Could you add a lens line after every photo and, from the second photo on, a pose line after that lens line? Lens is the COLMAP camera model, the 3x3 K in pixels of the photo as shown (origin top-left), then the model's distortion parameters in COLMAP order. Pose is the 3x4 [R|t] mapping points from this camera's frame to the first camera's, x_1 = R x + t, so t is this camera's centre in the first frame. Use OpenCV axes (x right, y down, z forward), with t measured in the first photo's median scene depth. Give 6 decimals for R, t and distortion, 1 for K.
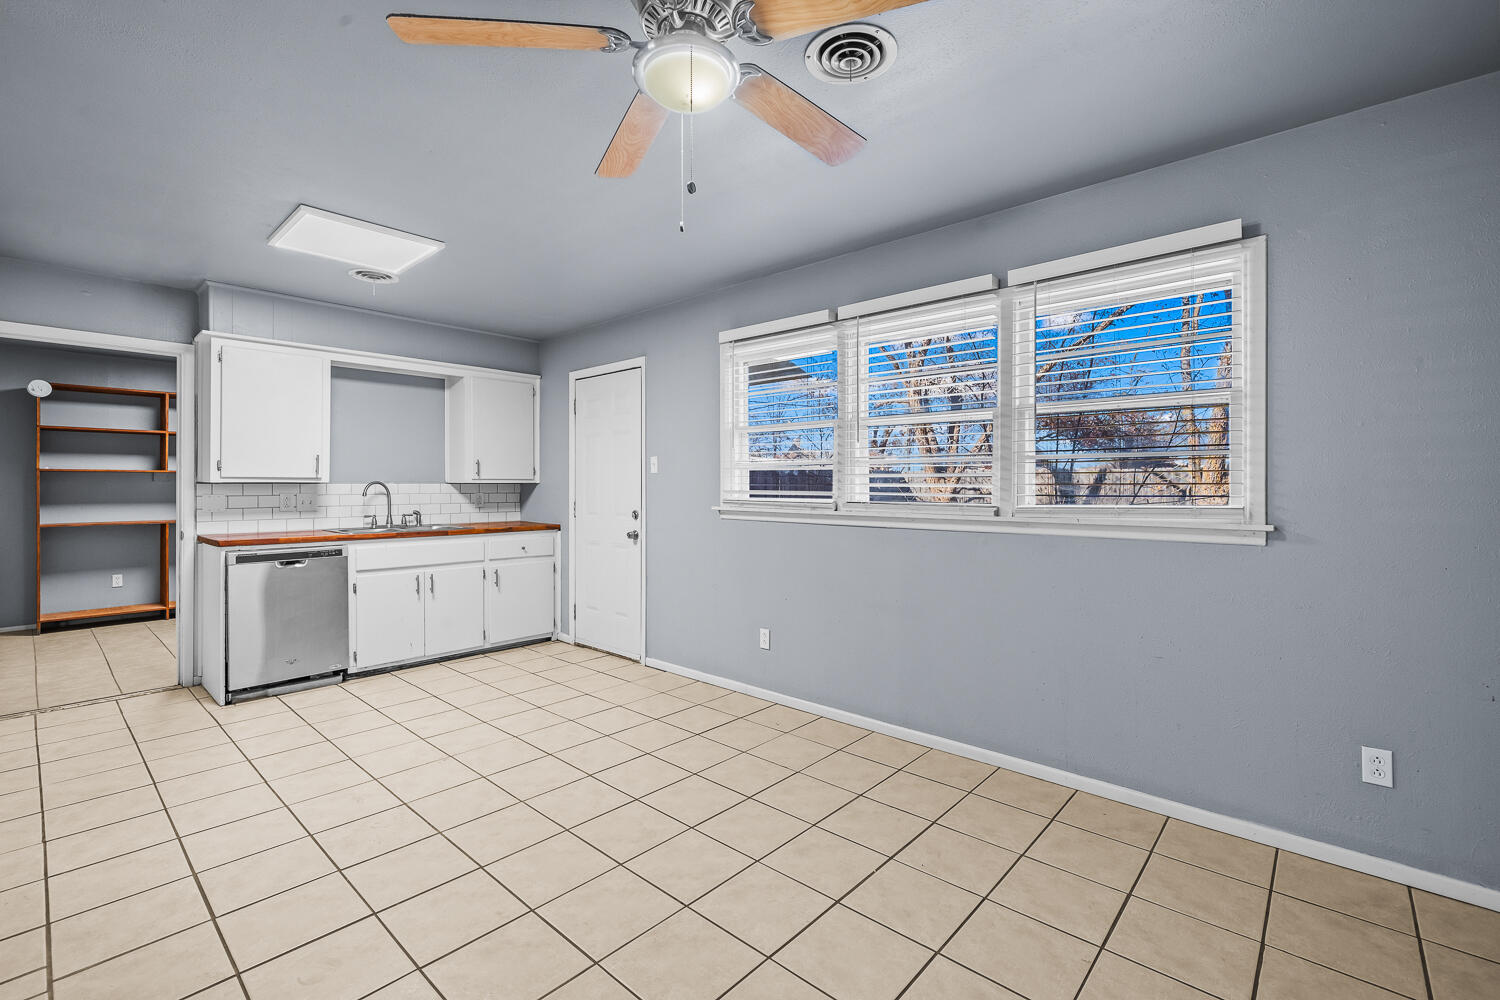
lens RADIAL K [[652.8, 0, 746.5], [0, 652.8, 488.9], [0, 0, 1]] dist [-0.001609, -0.000015]
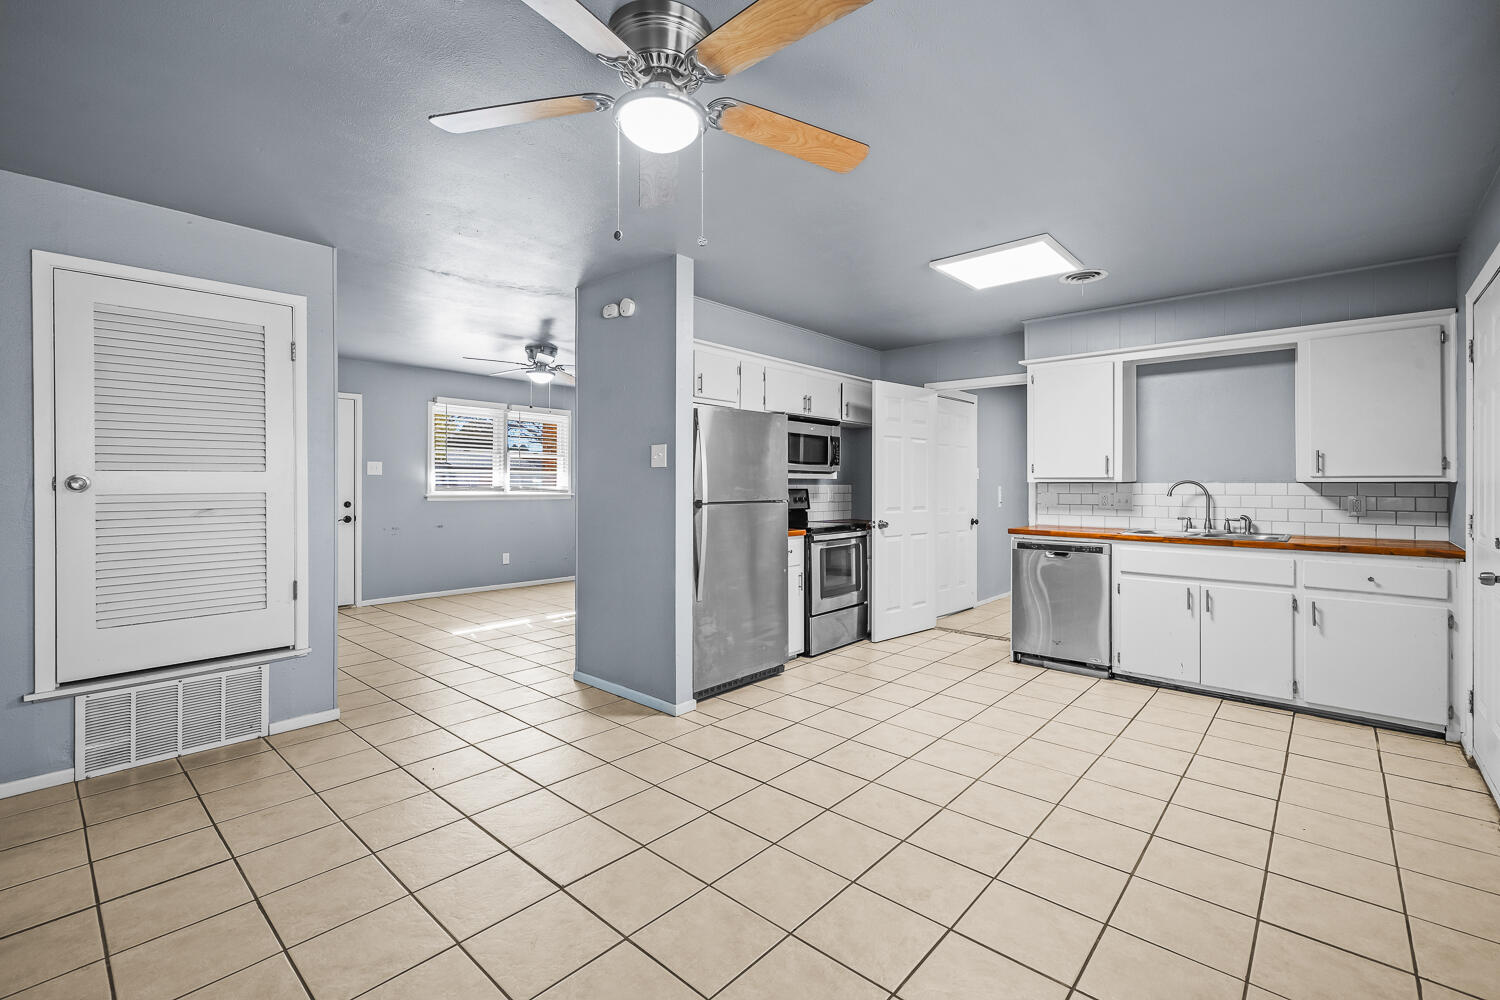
lens RADIAL K [[652.8, 0, 746.5], [0, 652.8, 488.9], [0, 0, 1]] dist [-0.001609, -0.000015]
pose [[0.002077, 0.007531, -0.999969, 0.356609], [-0.007593, 0.999943, 0.007515, -0.002070], [0.999969, 0.007578, 0.002134, 0.395322]]
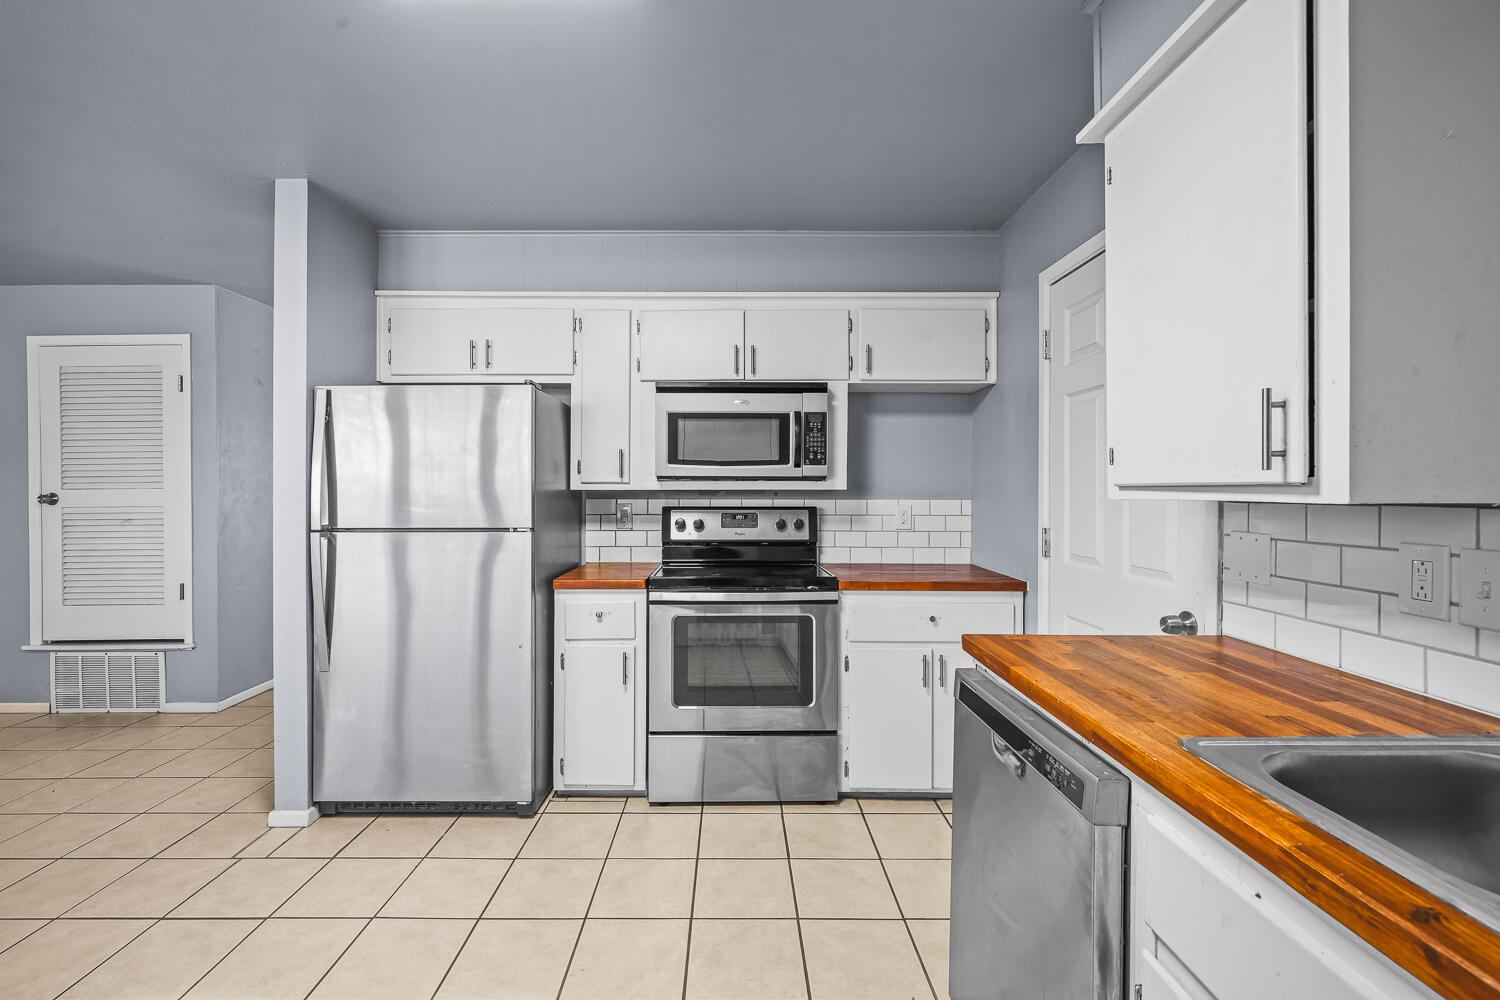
lens RADIAL K [[660.4, 0, 728.5], [0, 660.4, 494.8], [0, 0, 1]] dist [-0.001328, -0.000019]
pose [[-0.745669, 0.005025, -0.666297, -0.322313], [-0.002791, 0.999939, 0.010665, -0.014207], [0.666310, 0.009812, -0.745610, 0.980101]]
